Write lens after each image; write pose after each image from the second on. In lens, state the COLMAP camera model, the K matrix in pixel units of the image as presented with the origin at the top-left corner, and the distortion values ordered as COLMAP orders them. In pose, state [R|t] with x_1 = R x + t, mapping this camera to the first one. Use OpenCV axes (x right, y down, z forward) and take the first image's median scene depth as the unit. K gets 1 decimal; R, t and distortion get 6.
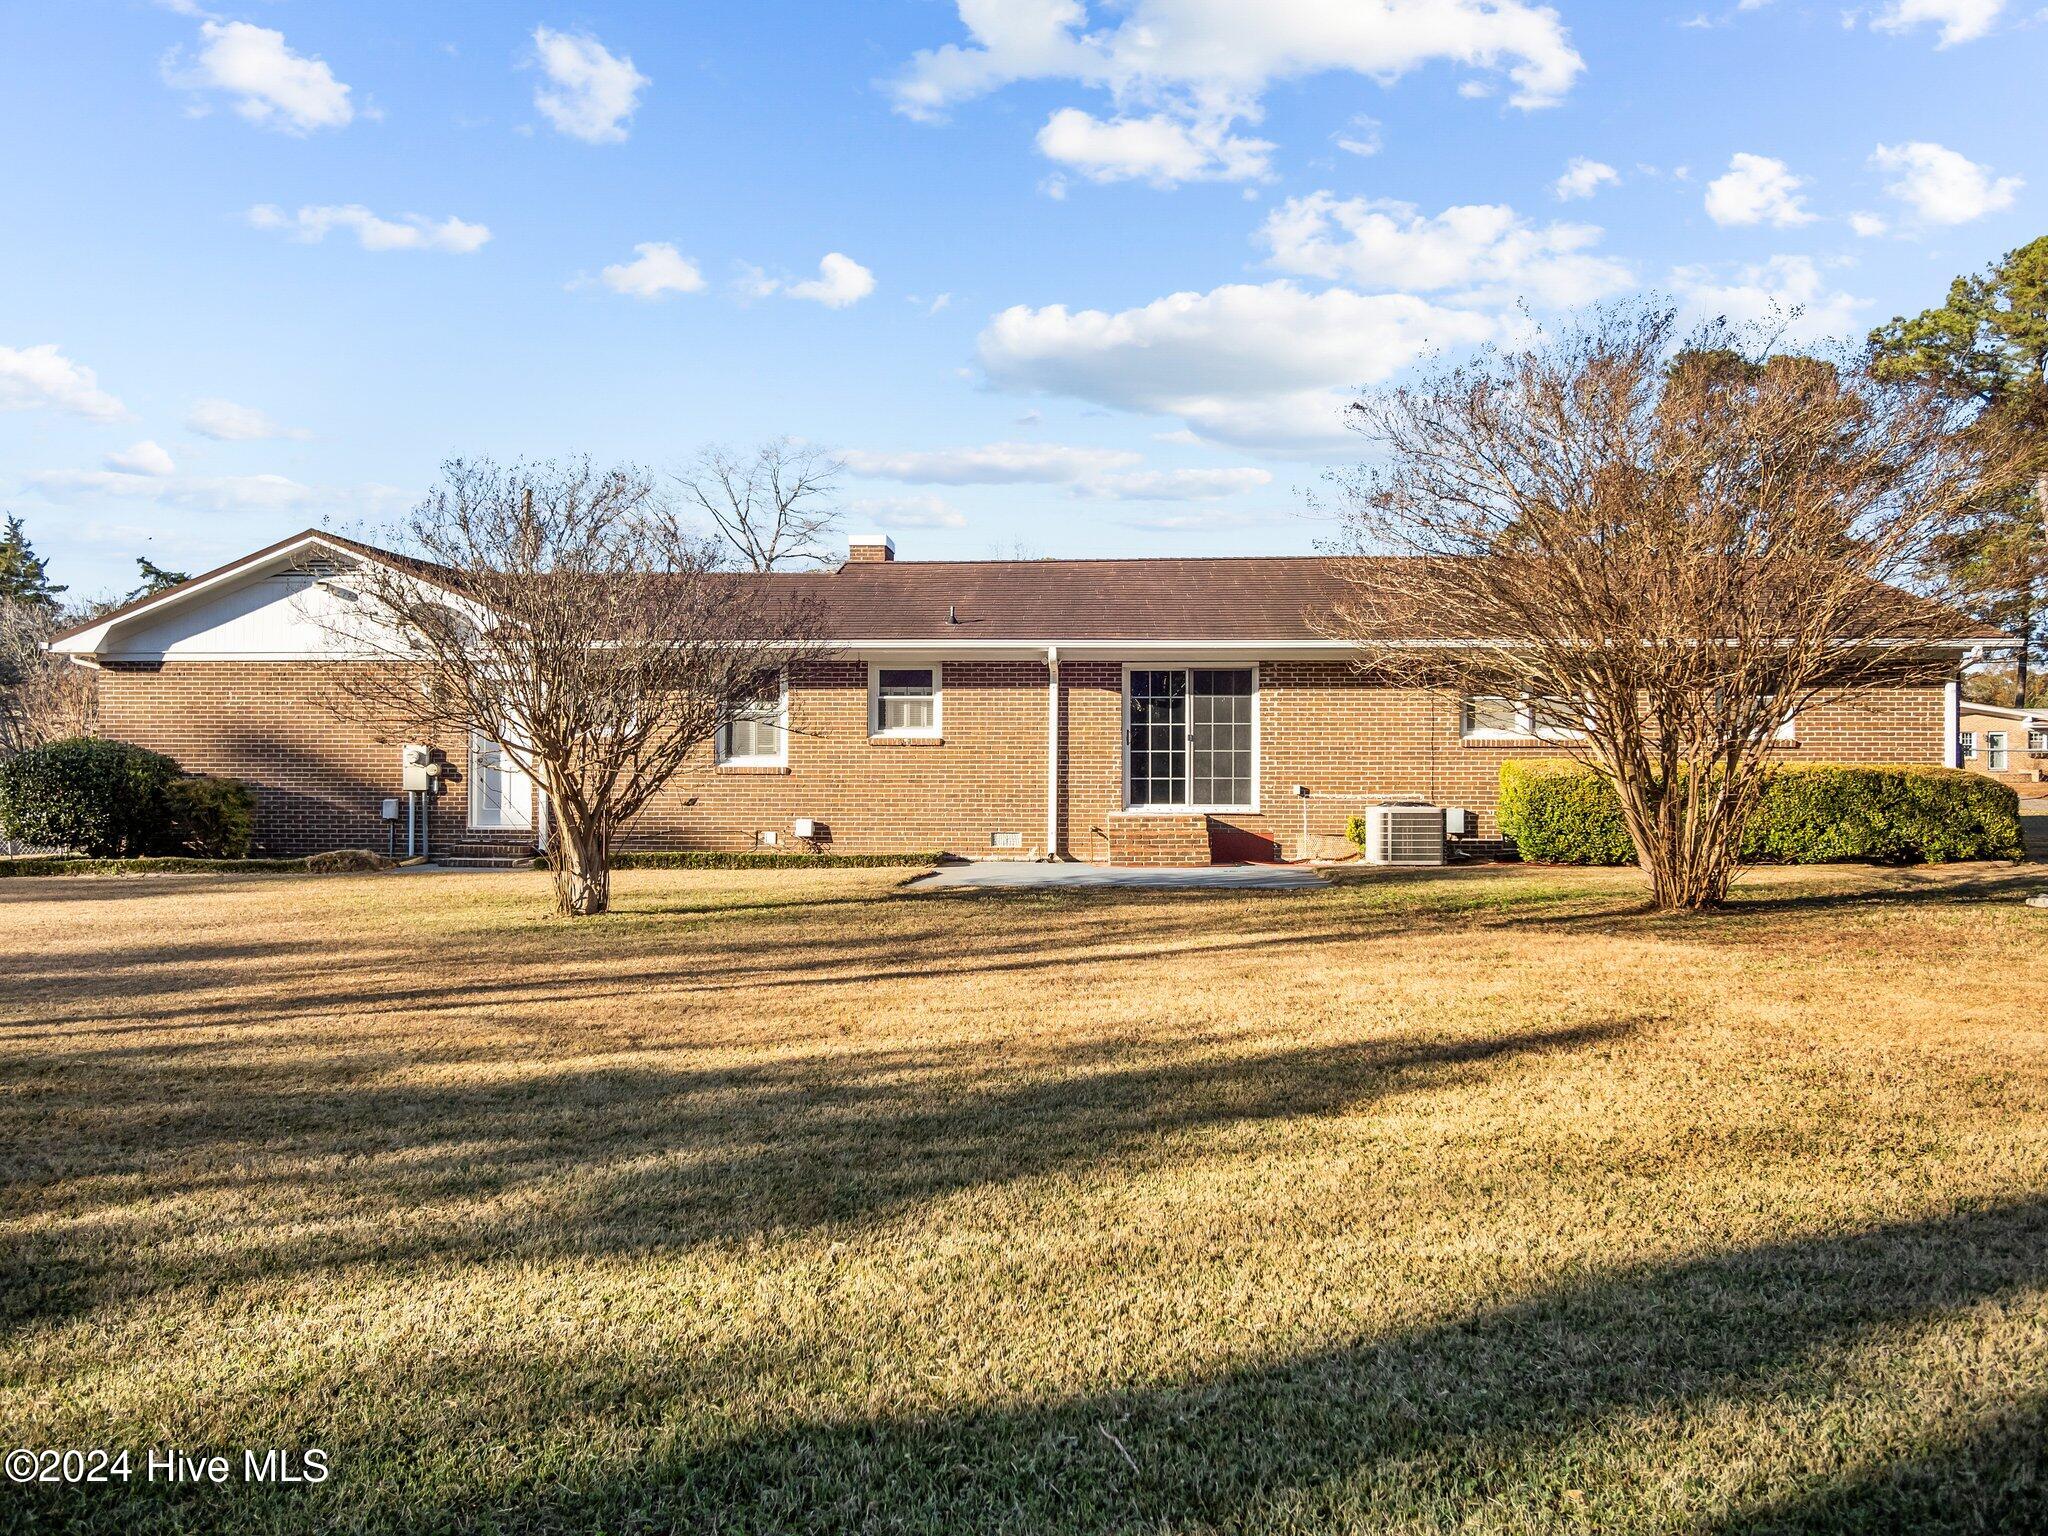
lens RADIAL K [[1403.4, 0, 1024.0], [0, 1403.4, 768.0], [0, 0, 1]] dist [-0.008978, -0.001045]
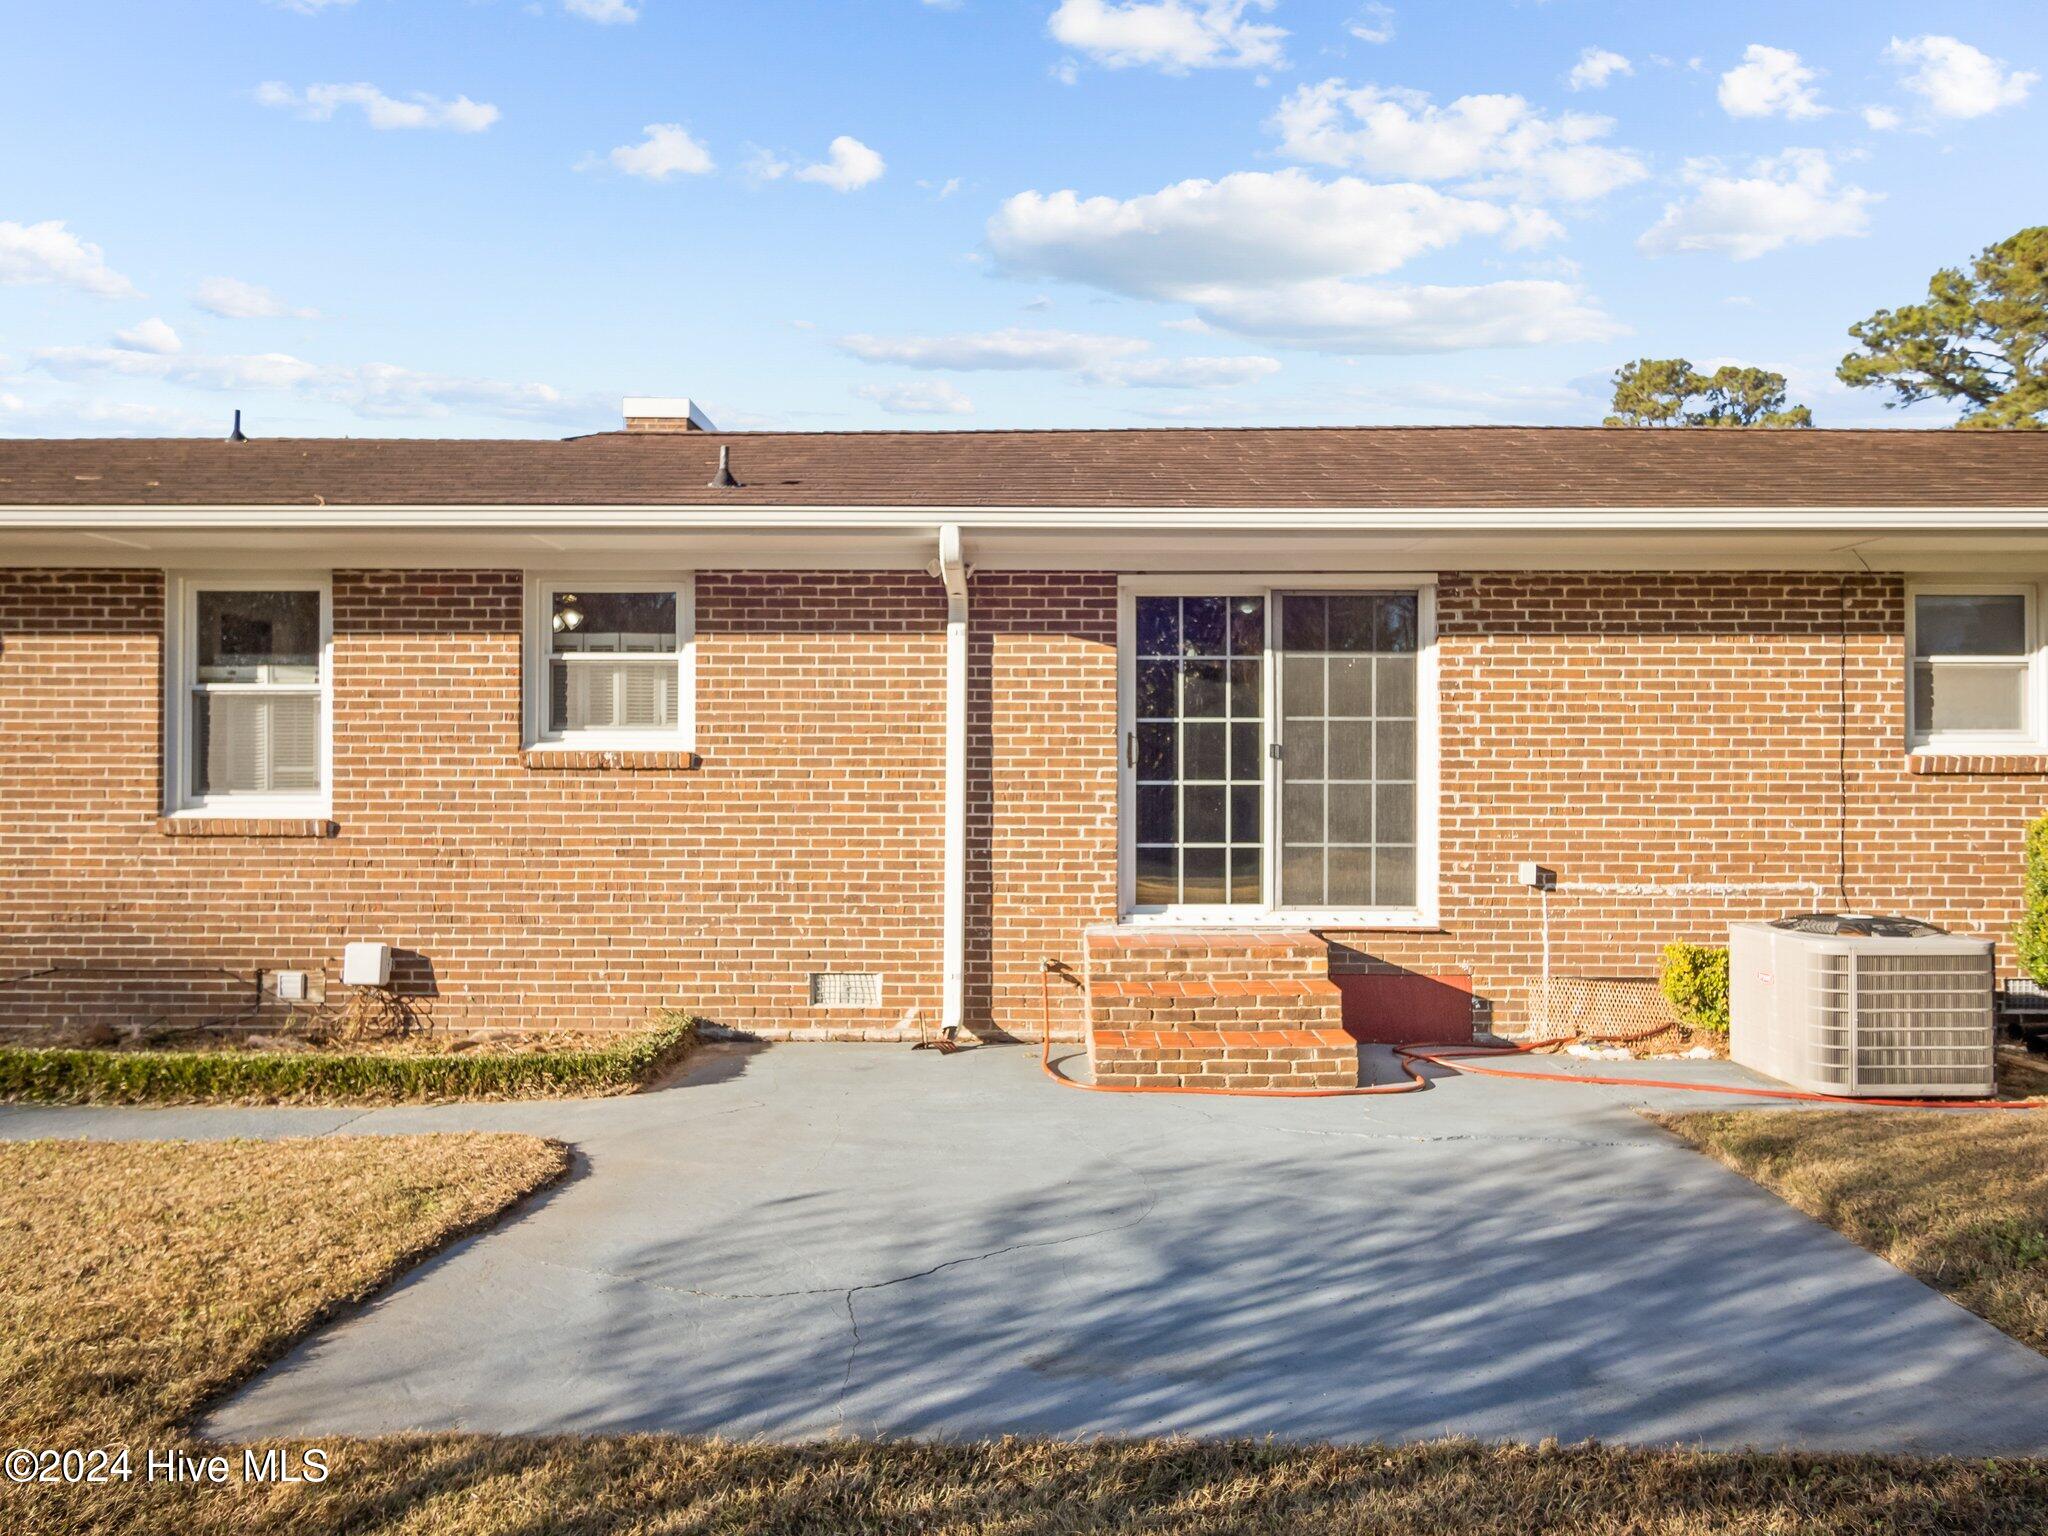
lens RADIAL K [[1295.6, 0, 1024.0], [0, 1295.6, 768.0], [0, 0, 1]] dist [-0.001643, 0.000113]
pose [[0.999312, 0.000612, 0.037096, 0.026823], [-0.000378, 0.999980, -0.006321, -0.013792], [-0.037099, 0.006302, 0.999292, 0.604445]]
